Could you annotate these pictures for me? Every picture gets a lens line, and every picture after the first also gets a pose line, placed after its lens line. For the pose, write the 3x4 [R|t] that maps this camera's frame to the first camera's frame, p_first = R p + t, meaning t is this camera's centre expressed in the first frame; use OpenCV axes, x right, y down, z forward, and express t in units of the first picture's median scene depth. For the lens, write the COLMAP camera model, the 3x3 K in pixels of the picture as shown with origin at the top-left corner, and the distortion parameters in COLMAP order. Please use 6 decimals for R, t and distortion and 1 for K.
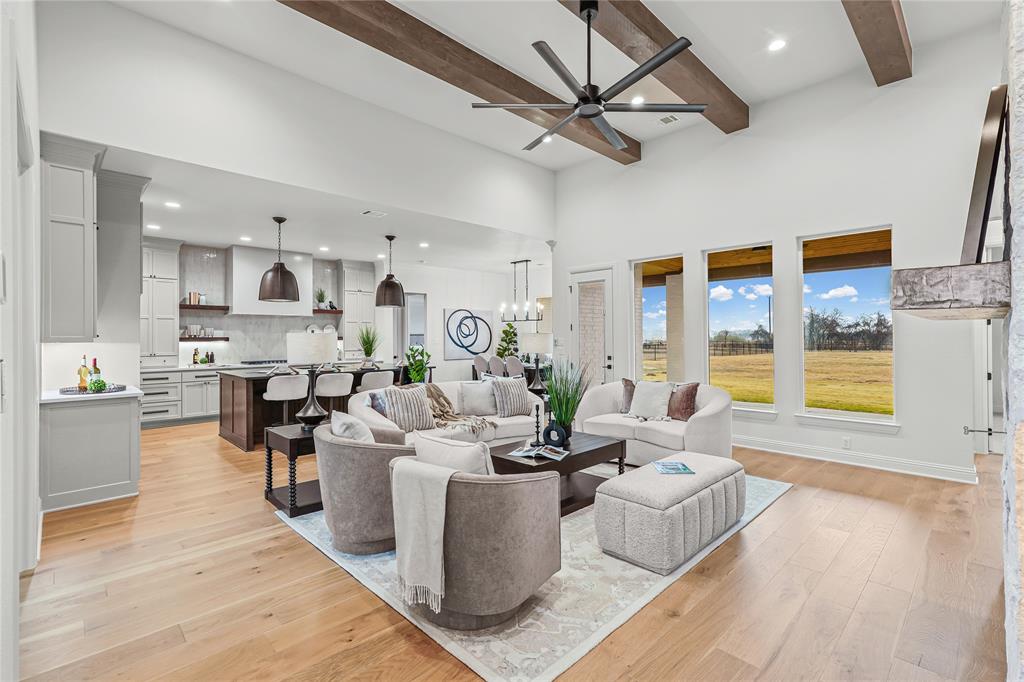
lens RADIAL K [[466.1, 0, 506.2], [0, 466.1, 333.0], [0, 0, 1]] dist [0.000746, 0.000497]
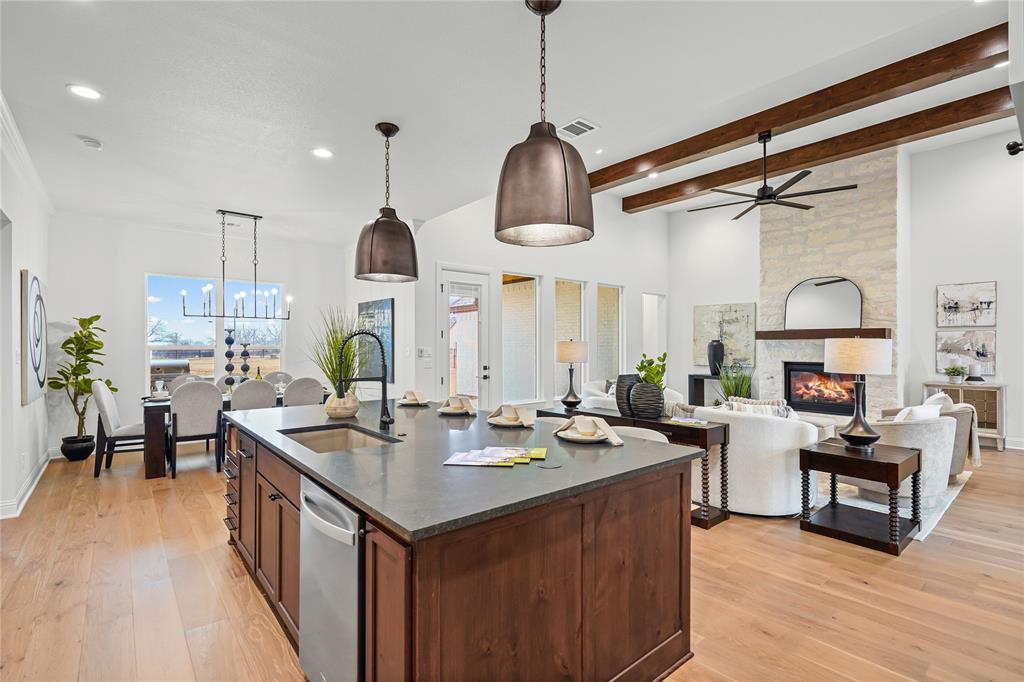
lens RADIAL K [[472.9, 0, 511.4], [0, 472.9, 344.6], [0, 0, 1]] dist [-0.005404, 0.000893]
pose [[0.064409, 0.008029, 0.997891, -0.669300], [-0.007119, 0.999946, -0.007586, 0.011645], [-0.997898, -0.006615, 0.064463, 0.799501]]
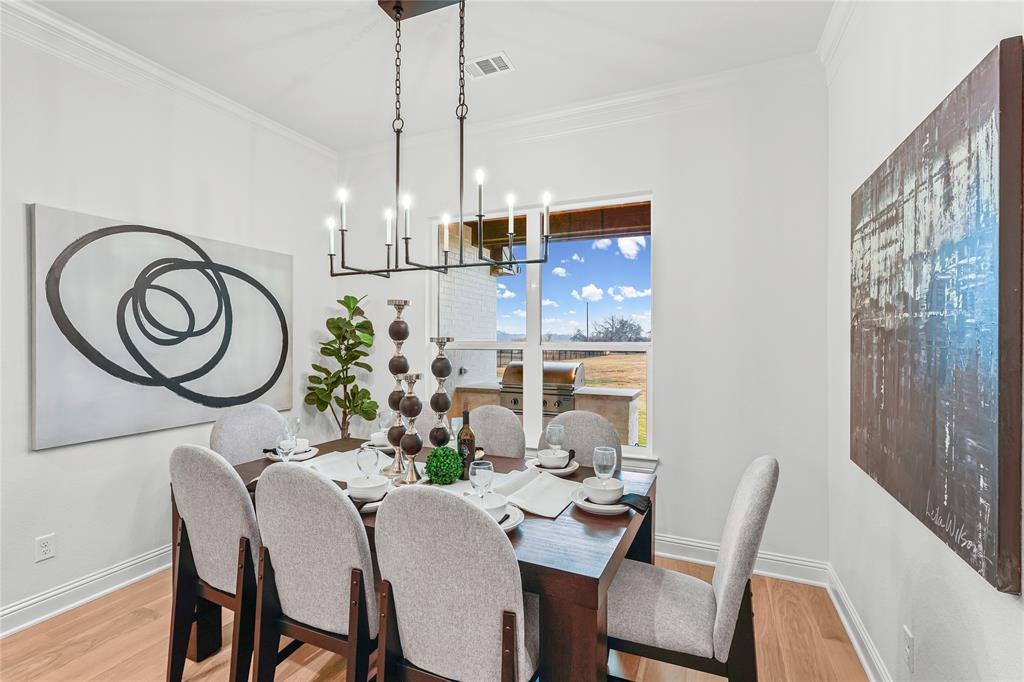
lens RADIAL K [[470.5, 0, 511.3], [0, 470.5, 341.6], [0, 0, 1]] dist [-0.000758, 0.000789]
pose [[0.924088, 0.005198, 0.382145, -0.020780], [-0.010152, 0.999889, 0.010948, 0.006153], [-0.382046, -0.013996, 0.924037, 0.993838]]
